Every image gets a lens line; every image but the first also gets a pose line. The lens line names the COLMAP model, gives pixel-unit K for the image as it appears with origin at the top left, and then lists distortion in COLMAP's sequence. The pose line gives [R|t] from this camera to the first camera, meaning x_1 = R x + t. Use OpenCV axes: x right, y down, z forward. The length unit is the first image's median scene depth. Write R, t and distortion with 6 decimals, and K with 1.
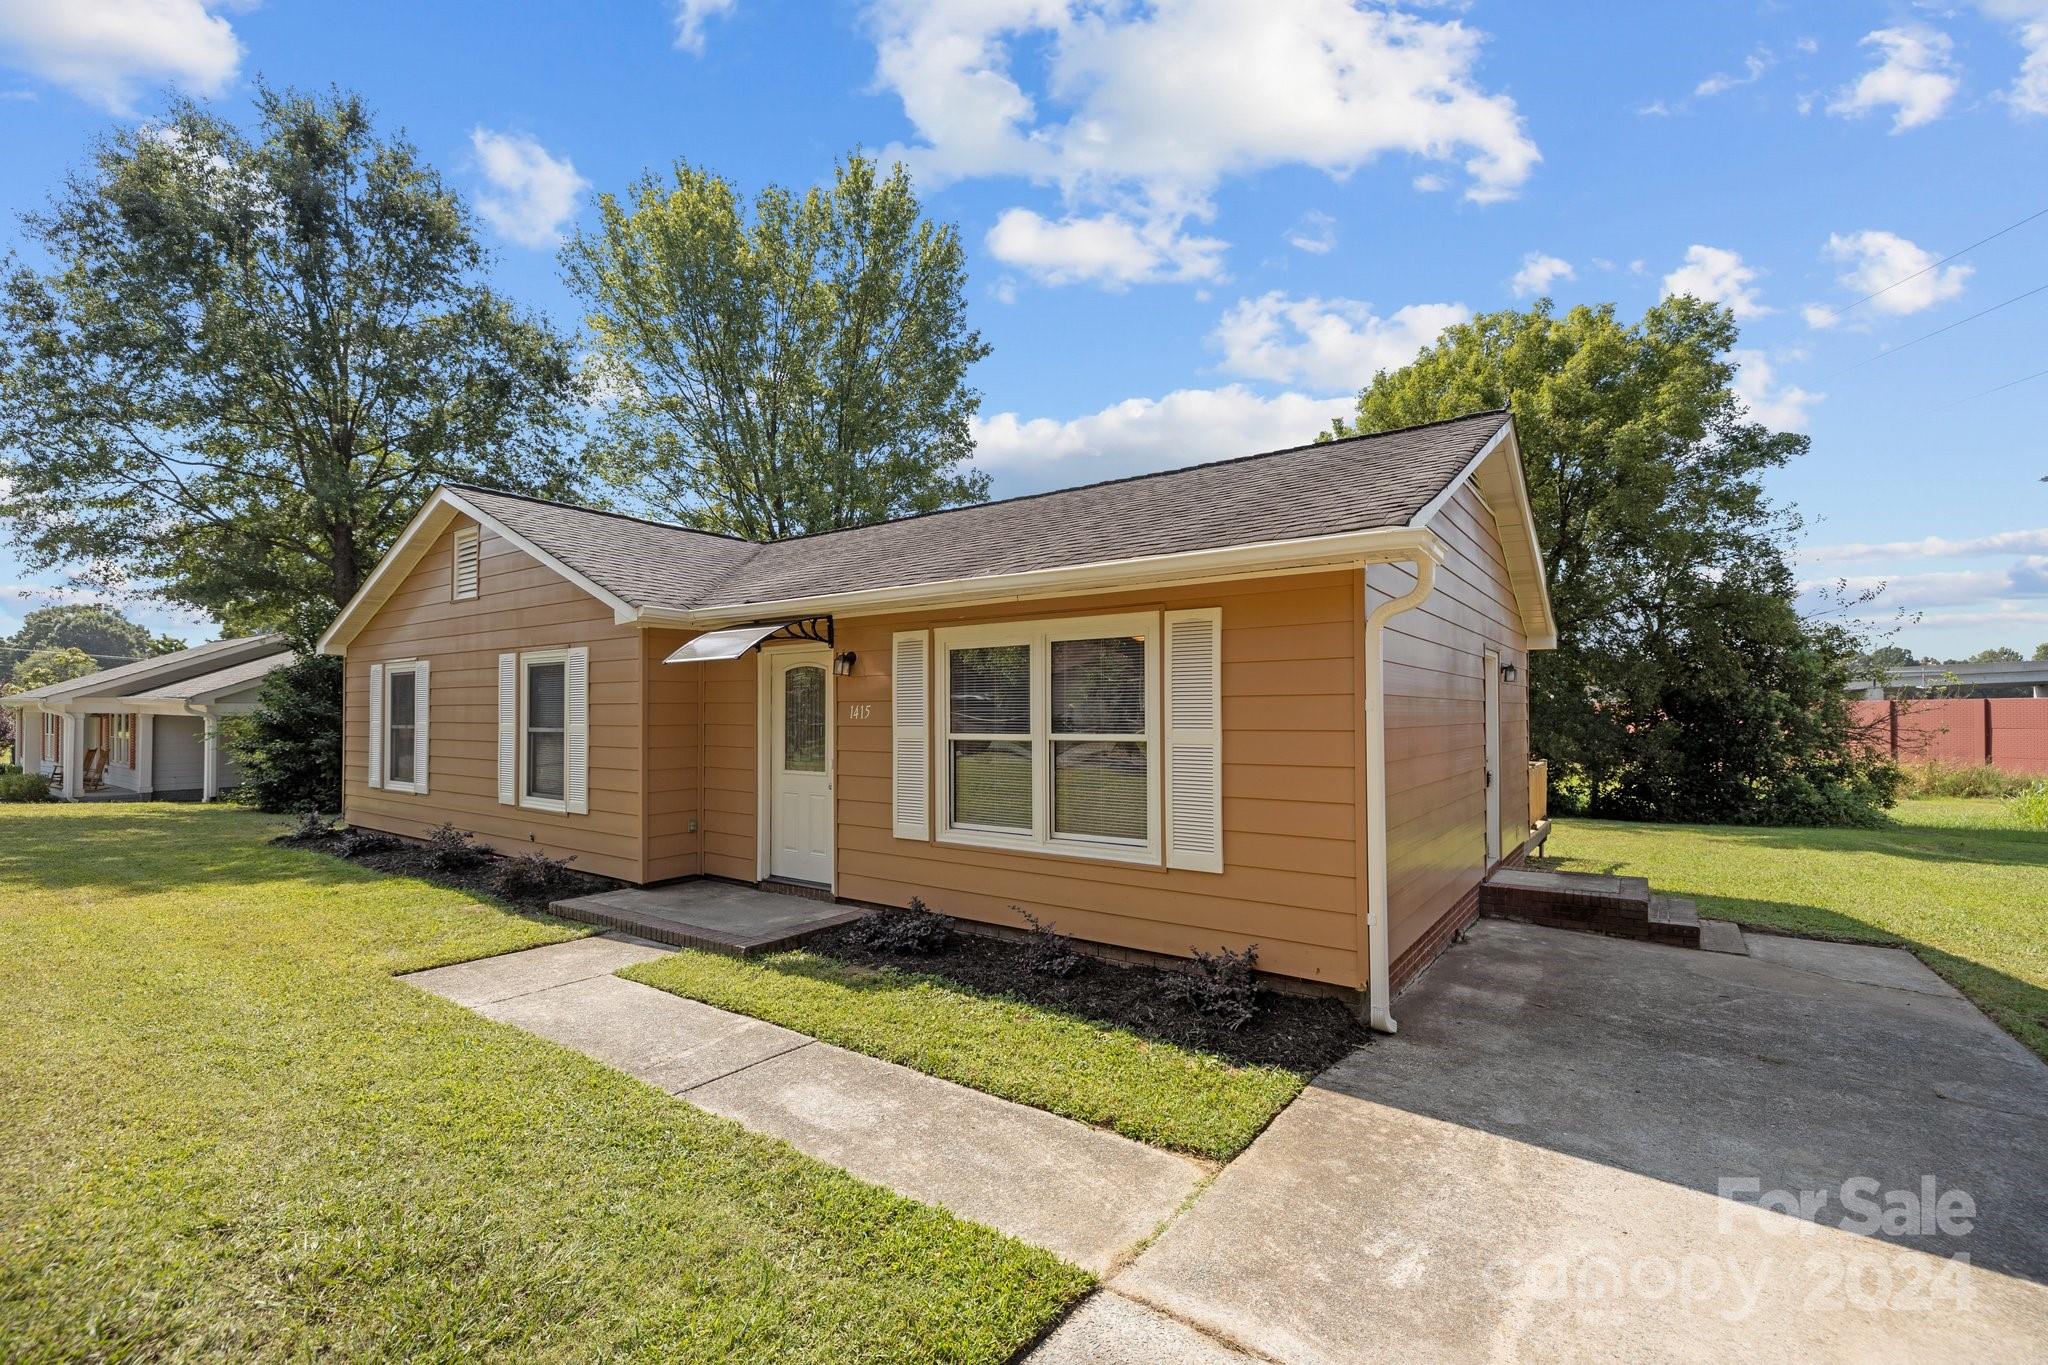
lens RADIAL K [[893.3, 0, 1028.3], [0, 893.3, 710.4], [0, 0, 1]] dist [-0.003530, -0.000180]
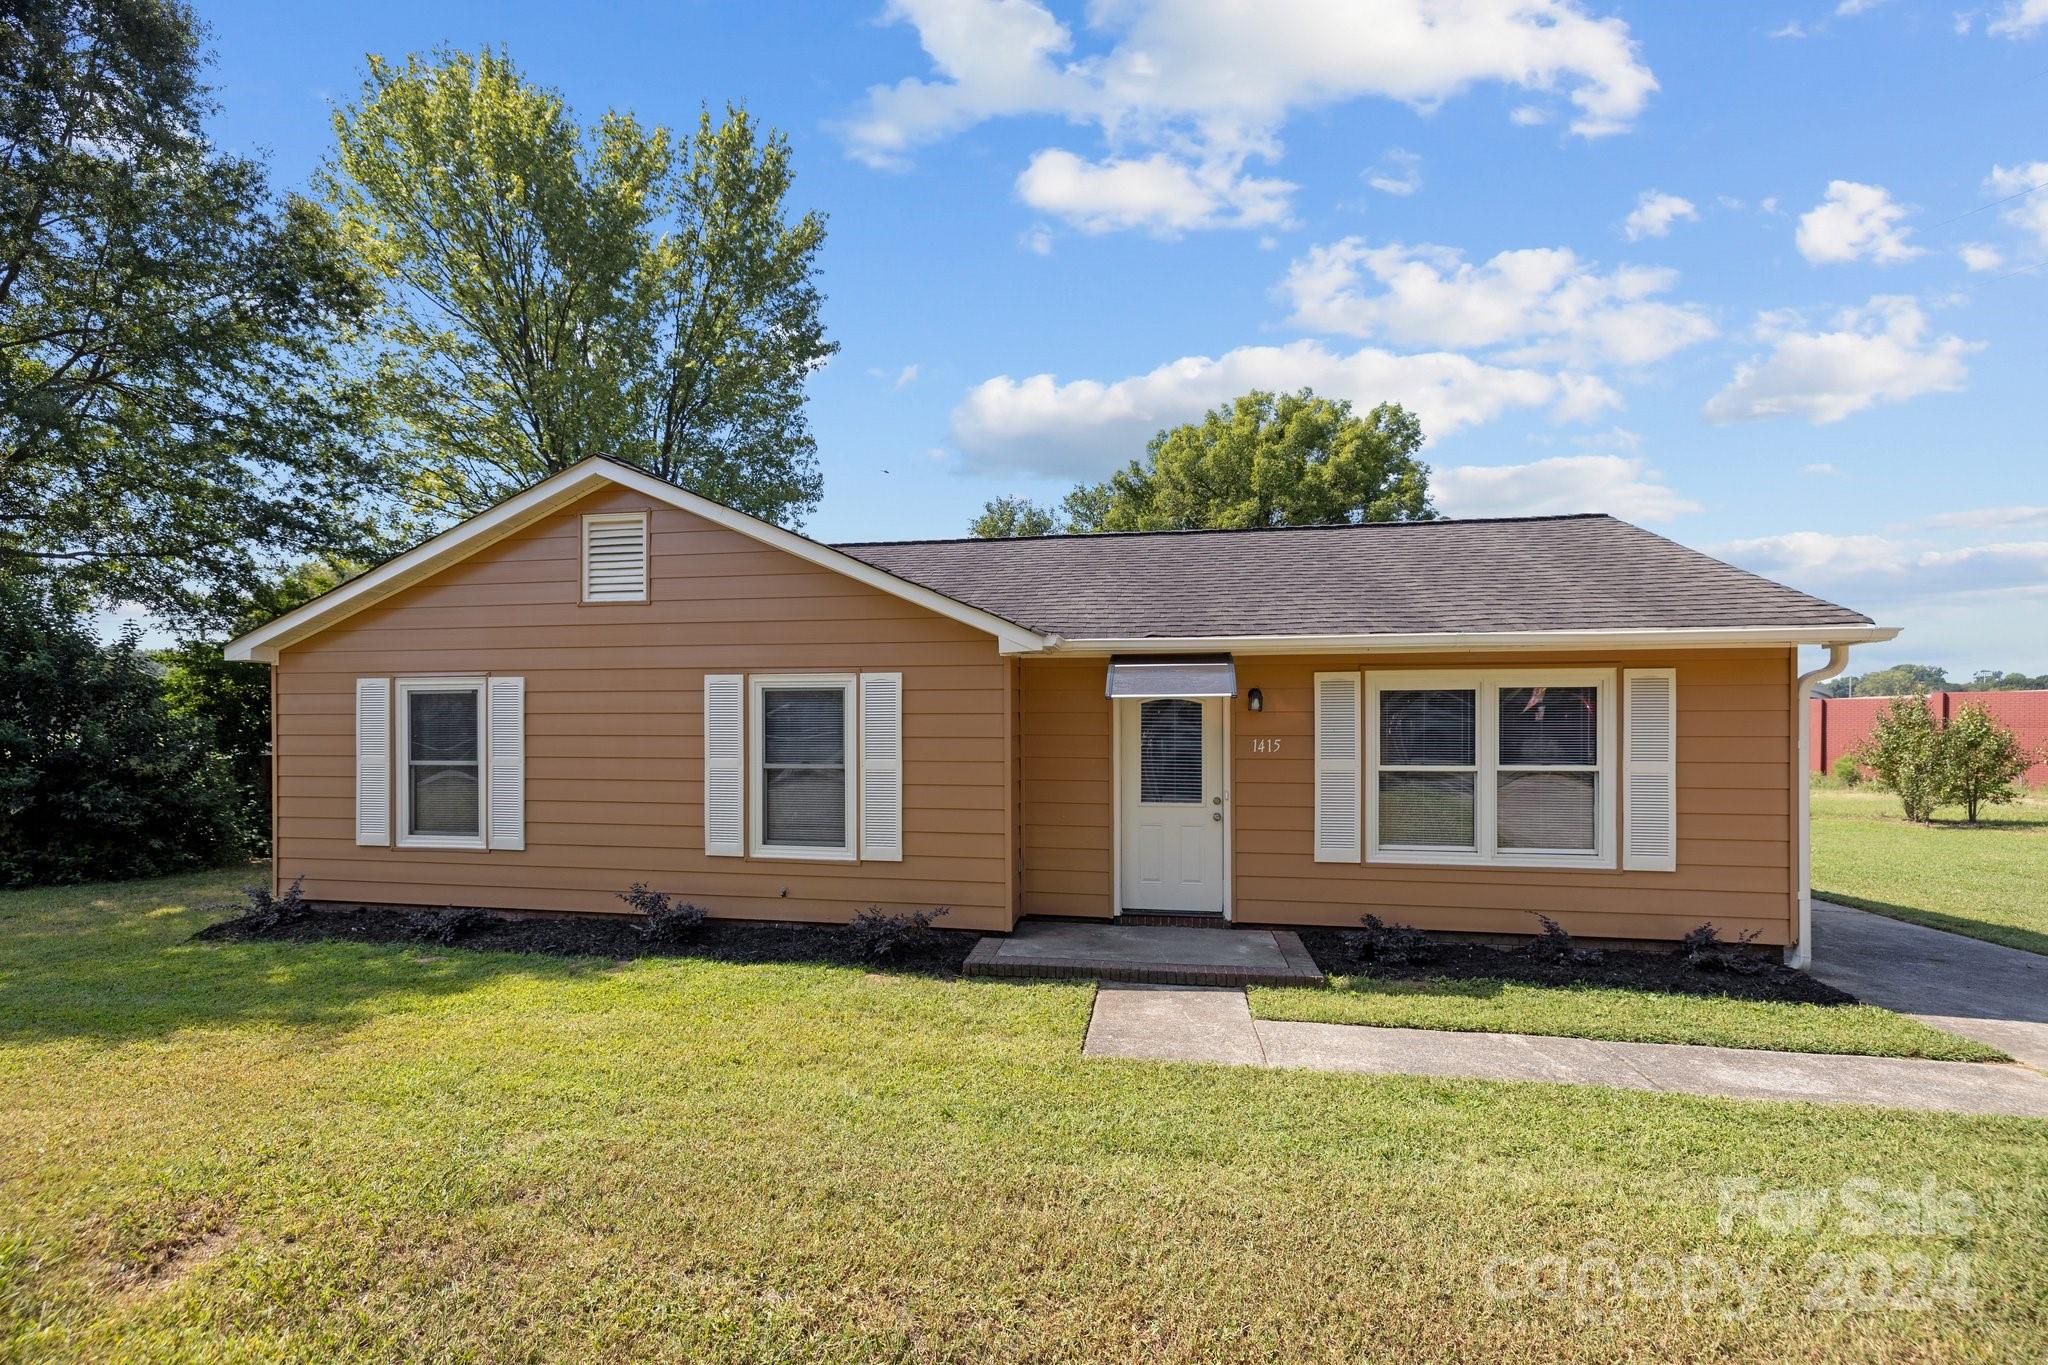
lens RADIAL K [[889.7, 0, 1011.1], [0, 889.7, 719.3], [0, 0, 1]] dist [0.000203, -0.000373]
pose [[0.902782, -0.002662, 0.430091, -1.075586], [-0.001192, 0.999962, 0.008690, -0.045094], [-0.430097, -0.008358, 0.902744, 0.212465]]
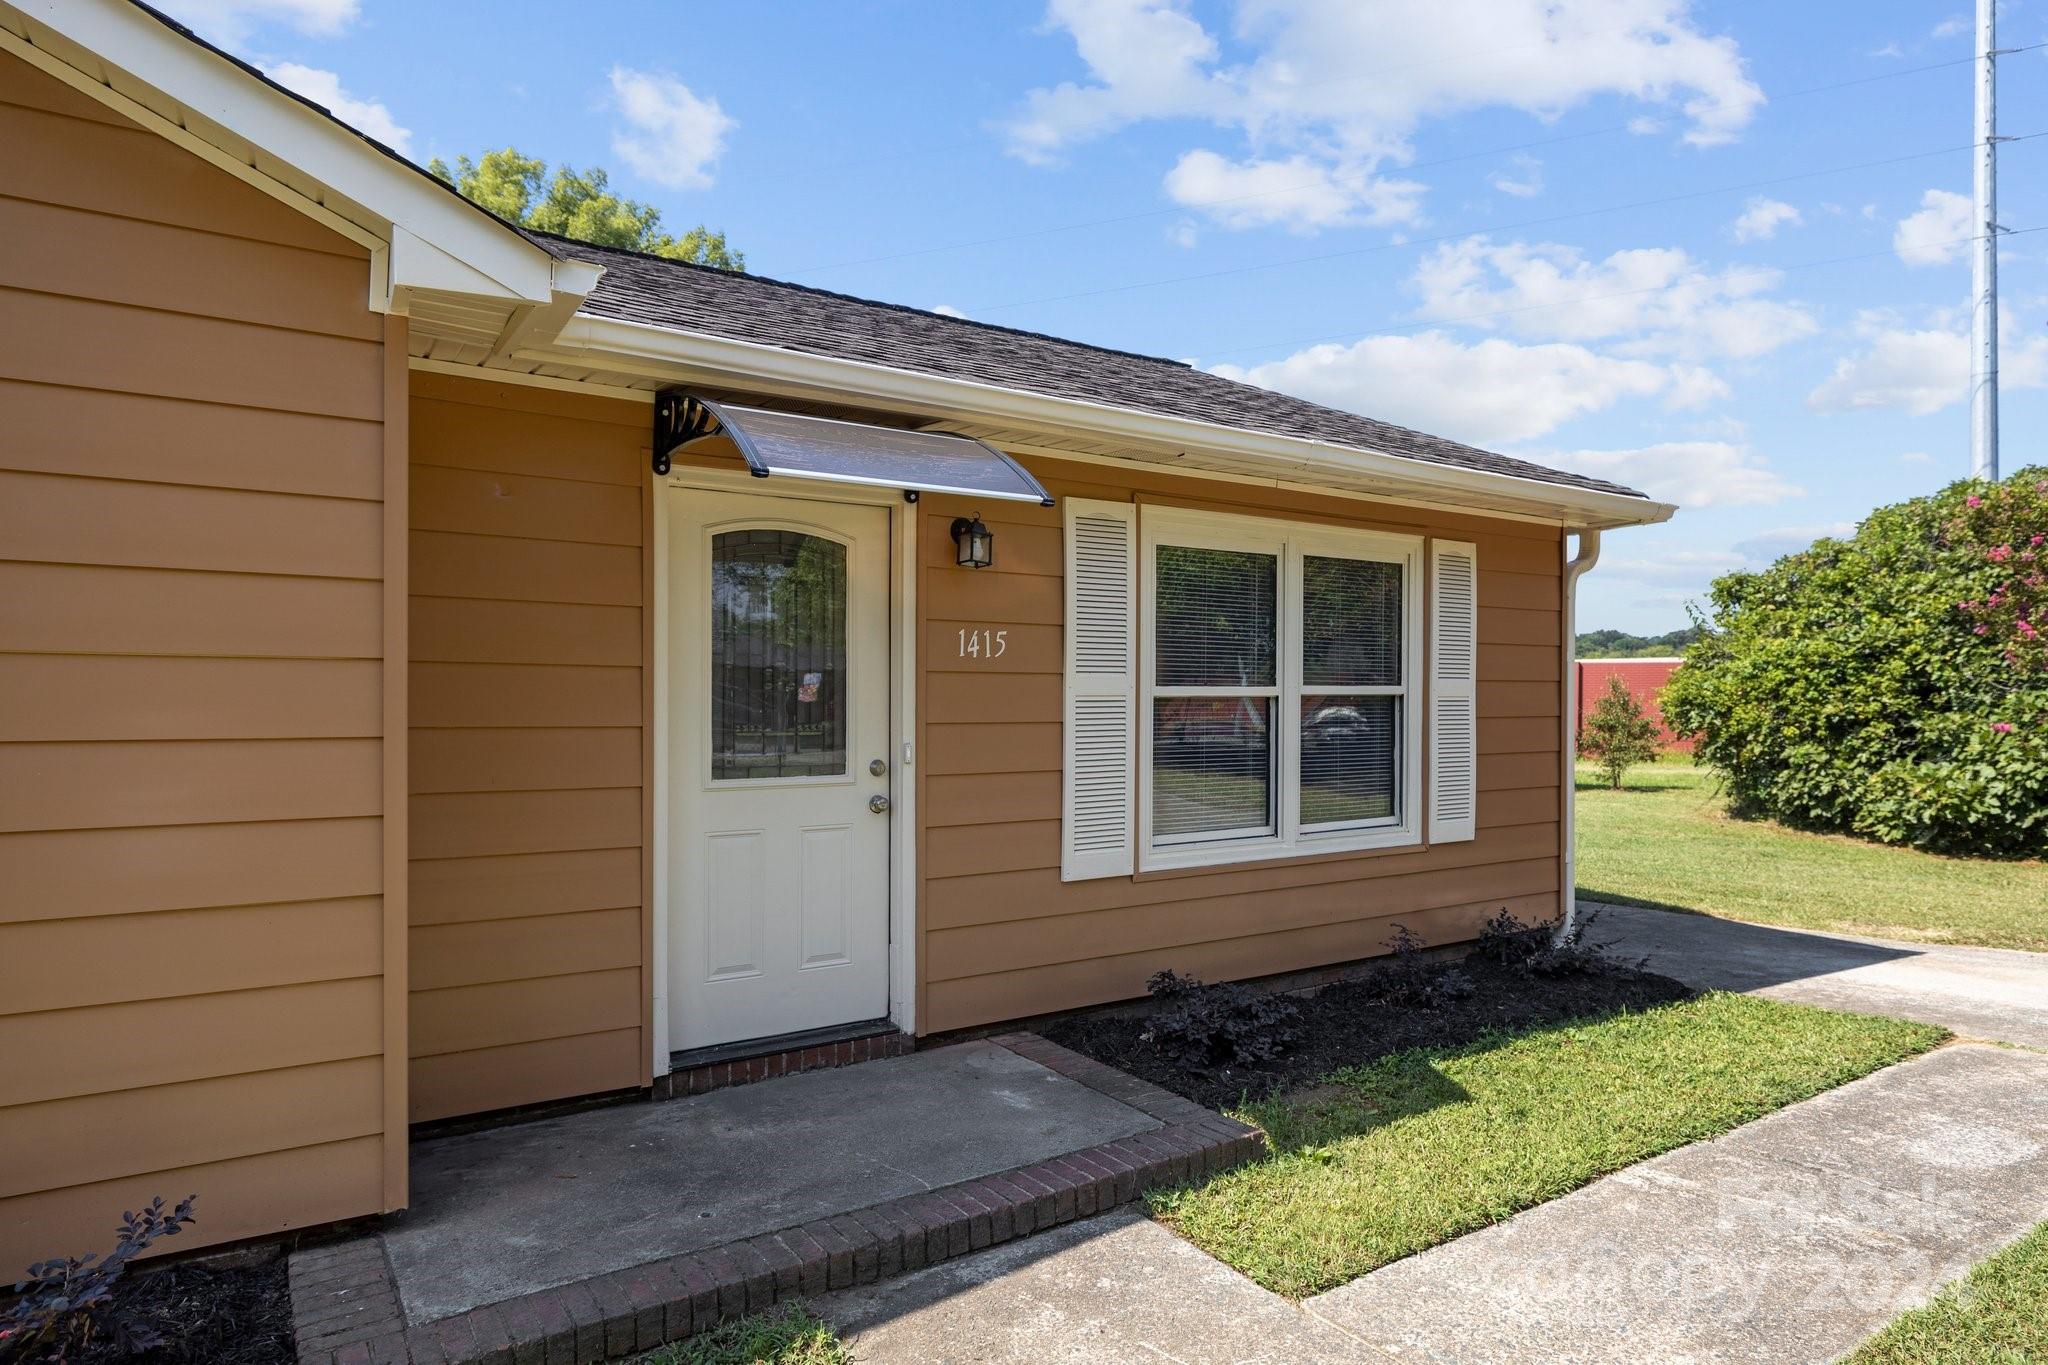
lens RADIAL K [[1177.8, 0, 1018.5], [0, 1177.8, 698.2], [0, 0, 1]] dist [-0.000712, -0.001302]
pose [[0.362788, -0.000393, 0.931872, -0.926195], [-0.007685, 0.999965, 0.003414, 0.034661], [-0.931840, -0.008399, 0.362772, 0.877388]]
